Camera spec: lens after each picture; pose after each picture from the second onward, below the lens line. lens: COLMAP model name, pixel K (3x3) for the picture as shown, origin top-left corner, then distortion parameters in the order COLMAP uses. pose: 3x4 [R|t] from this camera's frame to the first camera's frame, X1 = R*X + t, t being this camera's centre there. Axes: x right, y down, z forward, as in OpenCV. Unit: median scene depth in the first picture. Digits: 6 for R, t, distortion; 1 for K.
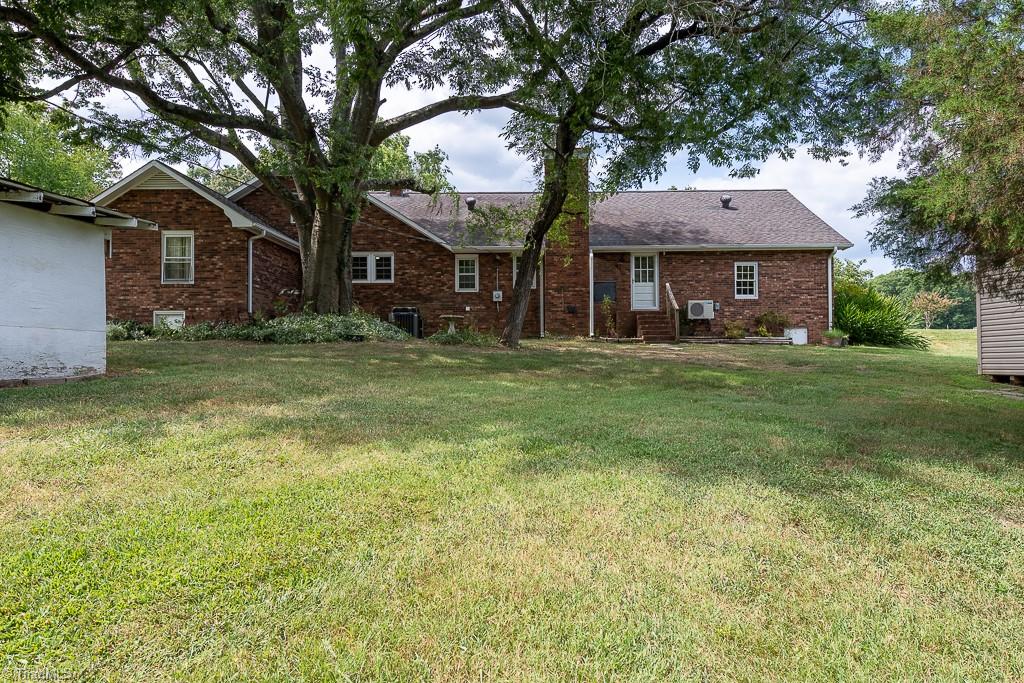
lens RADIAL K [[619.4, 0, 518.9], [0, 619.4, 341.5], [0, 0, 1]] dist [0.015538, -0.001219]
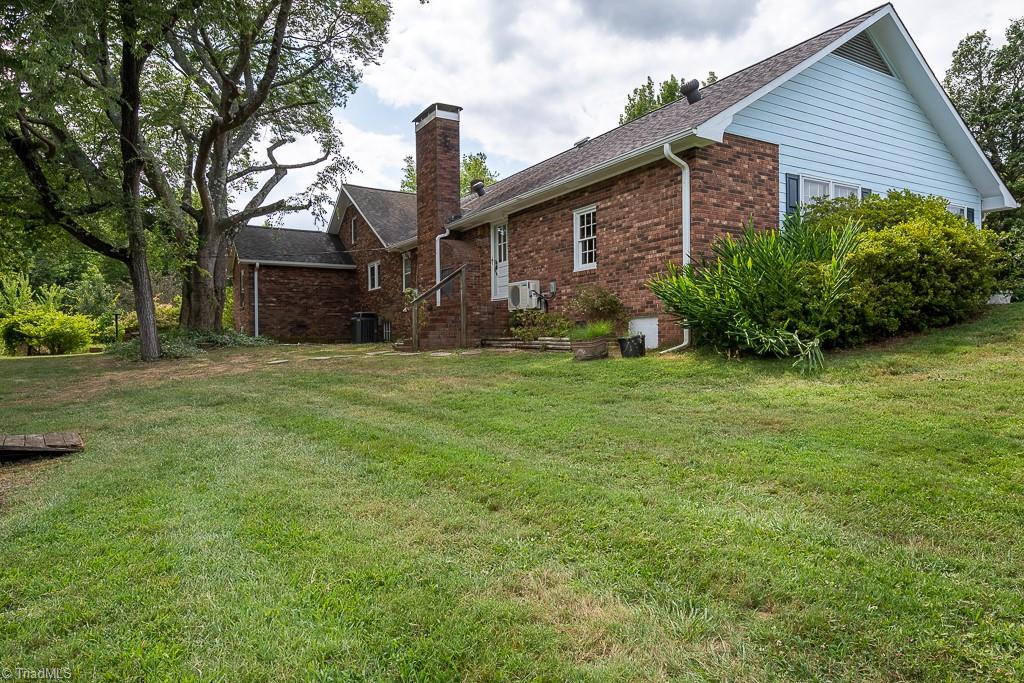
lens RADIAL K [[619.4, 0, 518.9], [0, 619.4, 341.5], [0, 0, 1]] dist [0.015538, -0.001219]
pose [[0.537259, -0.004158, -0.843407, 0.824276], [0.029314, 0.999476, 0.013746, -0.011611], [0.842908, -0.032109, 0.537099, 0.630620]]
